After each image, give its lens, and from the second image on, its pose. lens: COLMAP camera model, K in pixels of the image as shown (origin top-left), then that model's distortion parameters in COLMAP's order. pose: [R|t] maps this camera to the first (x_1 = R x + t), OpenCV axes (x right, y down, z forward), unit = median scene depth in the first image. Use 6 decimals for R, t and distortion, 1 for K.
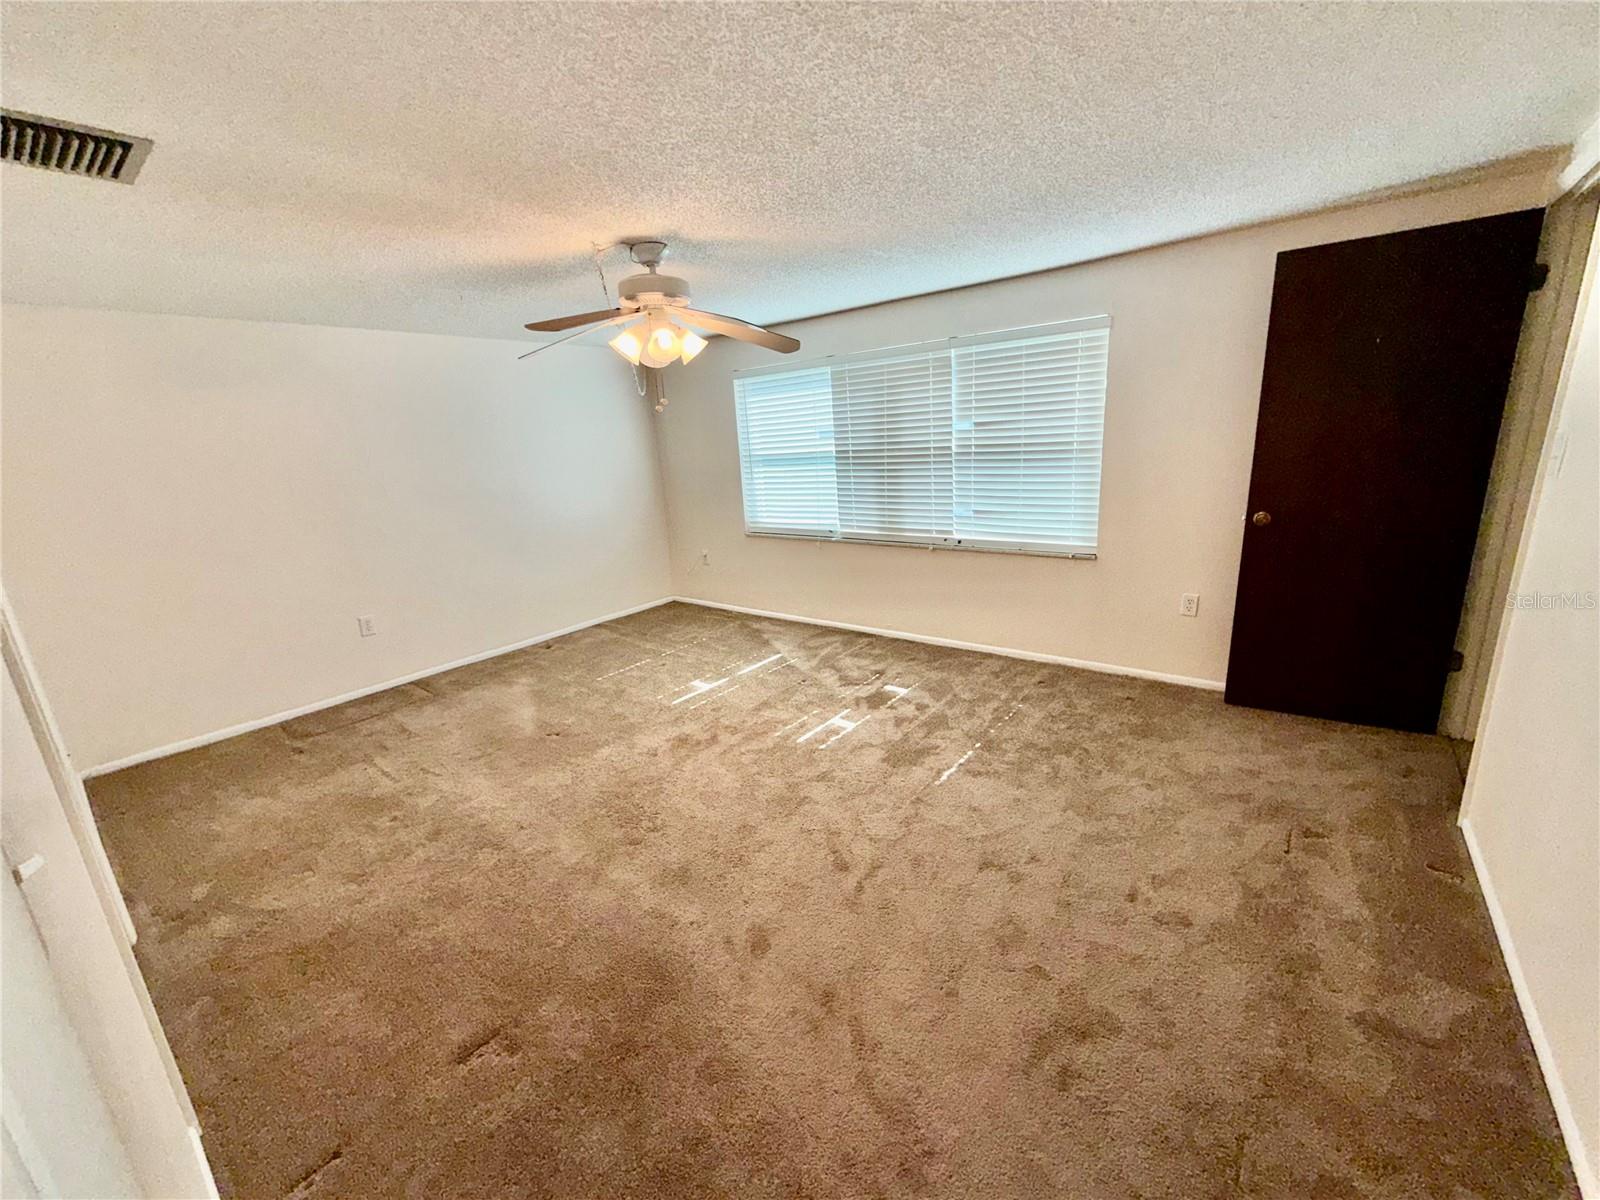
lens RADIAL K [[636.3, 0, 797.6], [0, 636.3, 598.9], [0, 0, 1]] dist [0.000732, 0.000063]
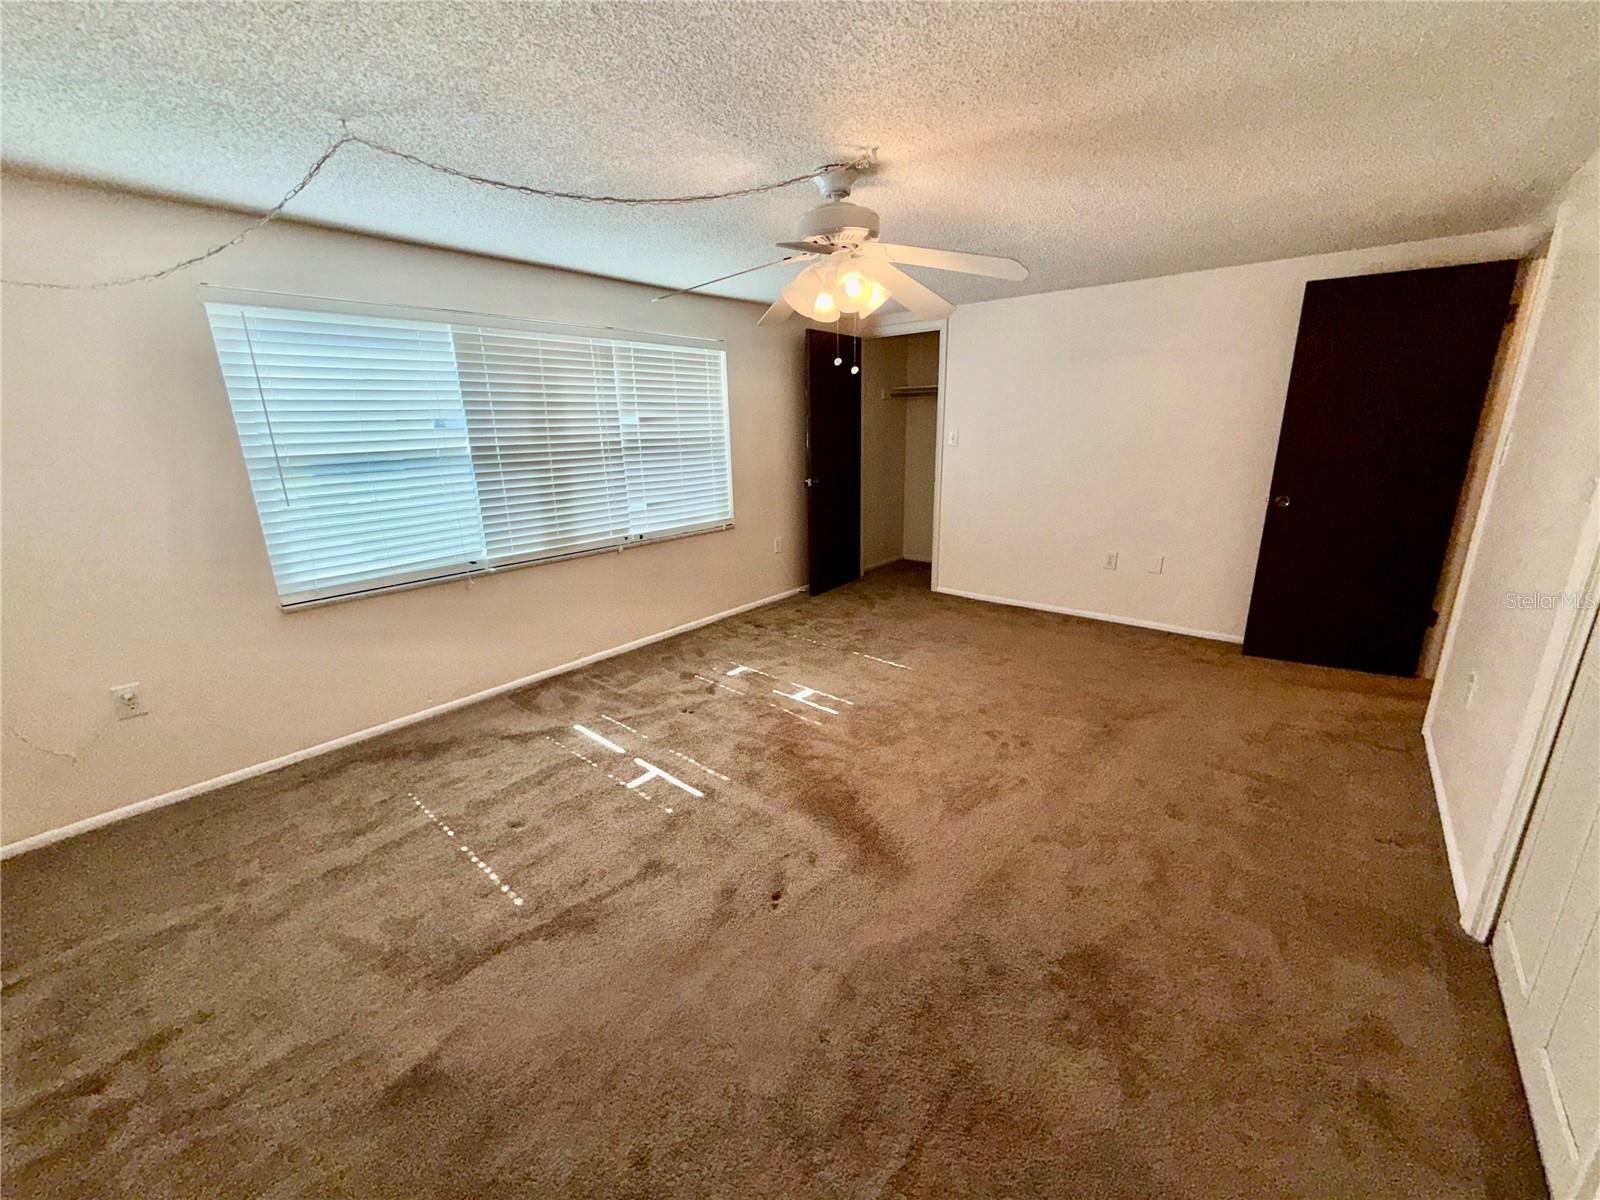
lens RADIAL K [[636.3, 0, 797.6], [0, 636.3, 598.9], [0, 0, 1]] dist [0.000732, 0.000063]
pose [[0.030093, -0.214137, 0.976340, -0.723342], [0.265870, 0.943309, 0.198698, -0.129049], [-0.963539, 0.253600, 0.085320, 0.693807]]
